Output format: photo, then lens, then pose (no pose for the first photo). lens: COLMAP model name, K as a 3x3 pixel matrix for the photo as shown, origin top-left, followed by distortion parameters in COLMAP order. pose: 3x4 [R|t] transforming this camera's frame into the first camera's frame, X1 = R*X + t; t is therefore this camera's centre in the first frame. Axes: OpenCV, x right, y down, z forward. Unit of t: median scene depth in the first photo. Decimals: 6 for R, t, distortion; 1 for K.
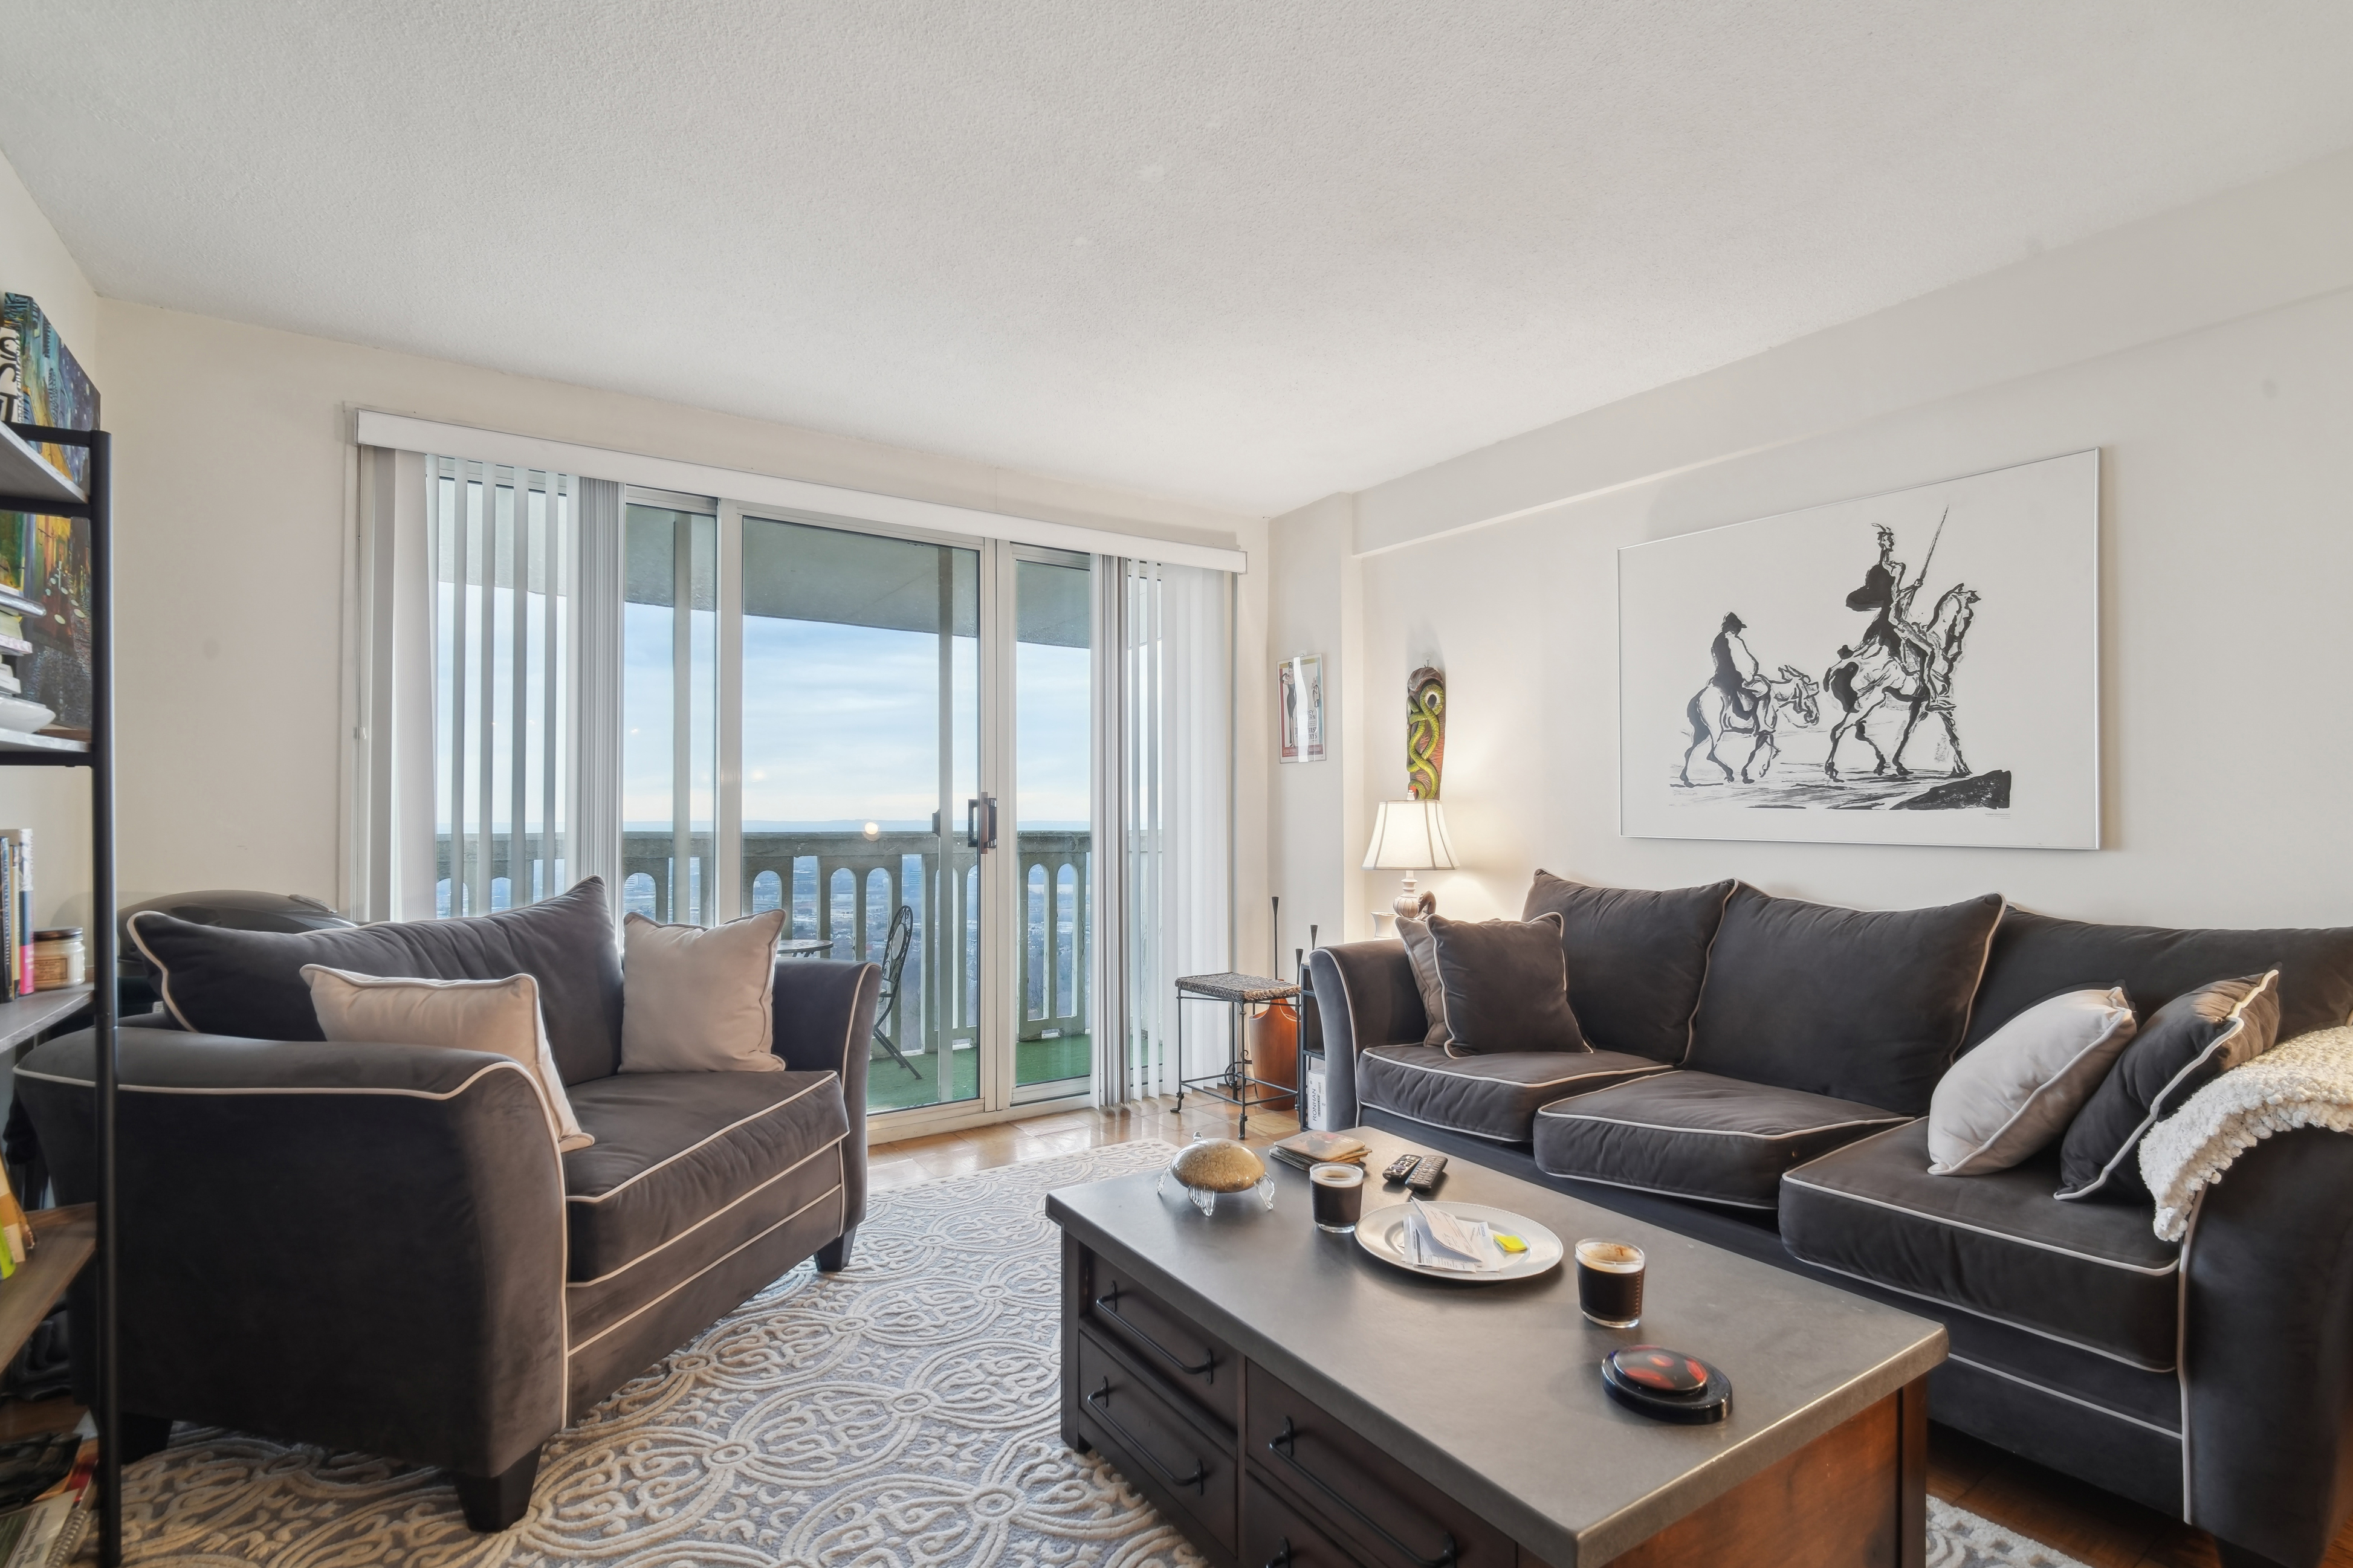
lens RADIAL K [[1099.3, 0, 1182.8], [0, 1099.3, 801.2], [0, 0, 1]] dist [0.002044, -0.004521]
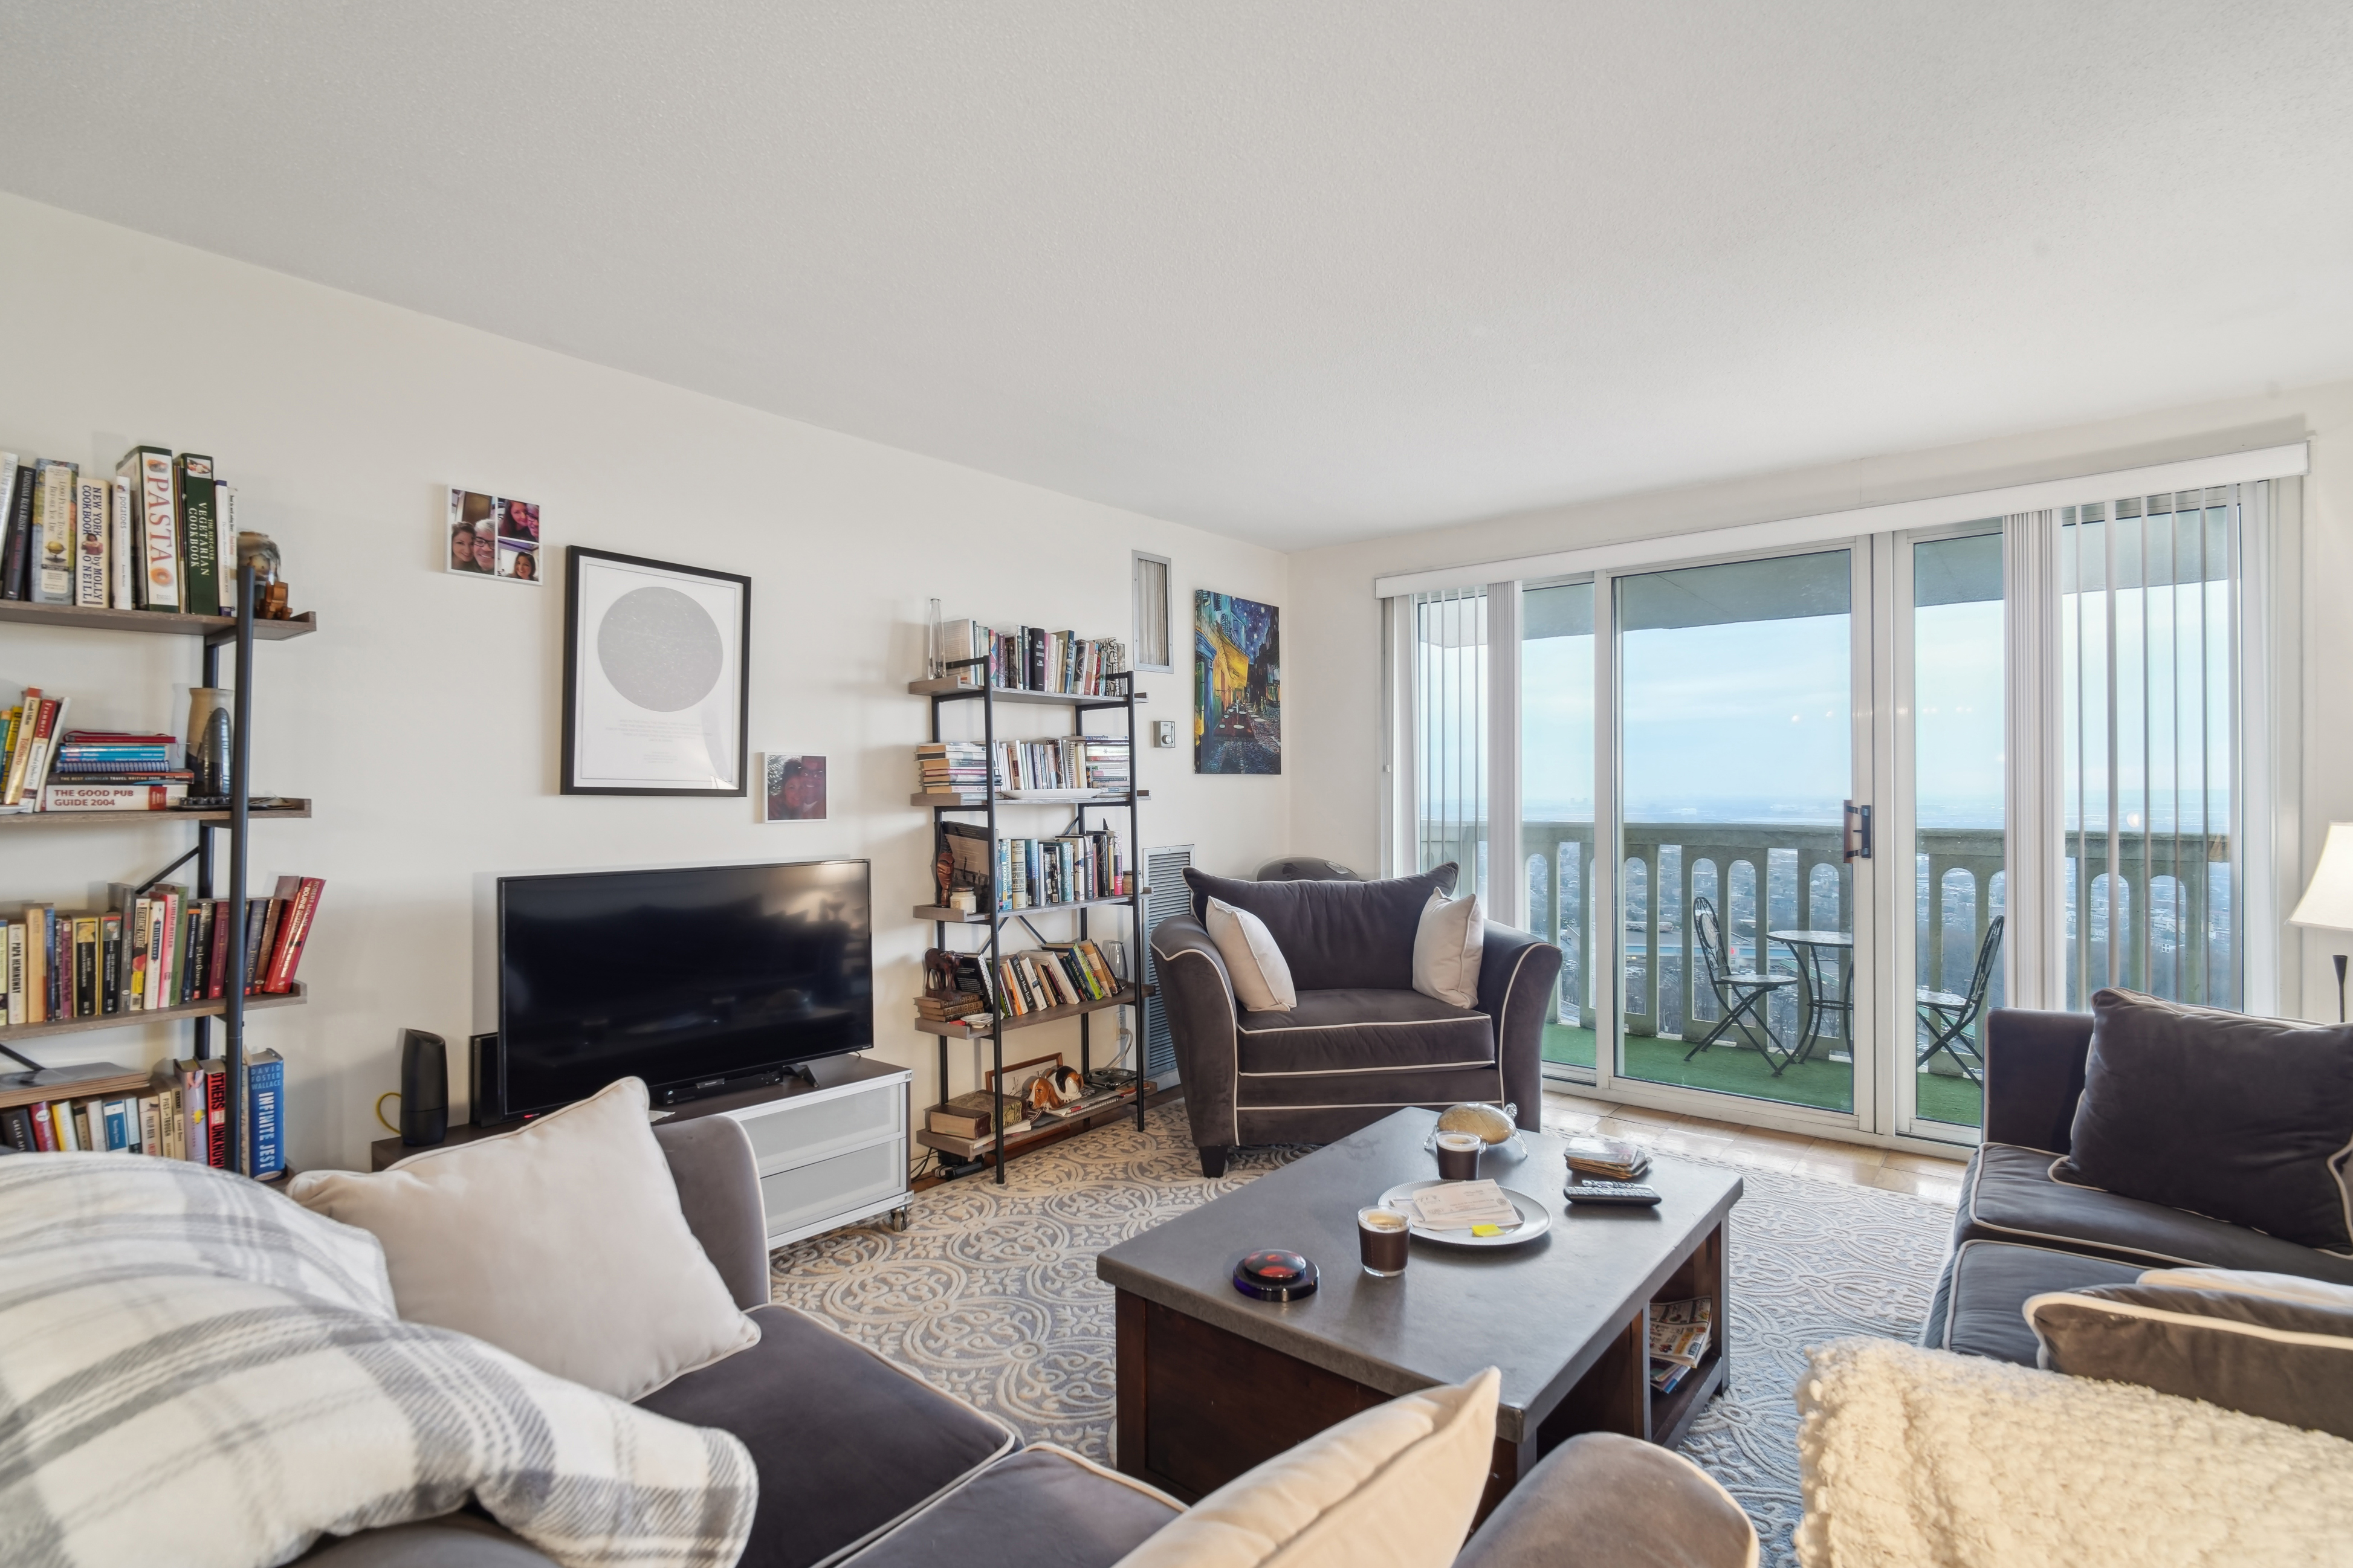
lens RADIAL K [[1099.3, 0, 1198.1], [0, 1099.3, 790.2], [0, 0, 1]] dist [0.002044, -0.004521]
pose [[0.291738, 0.001142, -0.956498, 0.751889], [0.017028, 0.999835, 0.006388, -0.042256], [0.956347, -0.018151, 0.291670, 0.219683]]
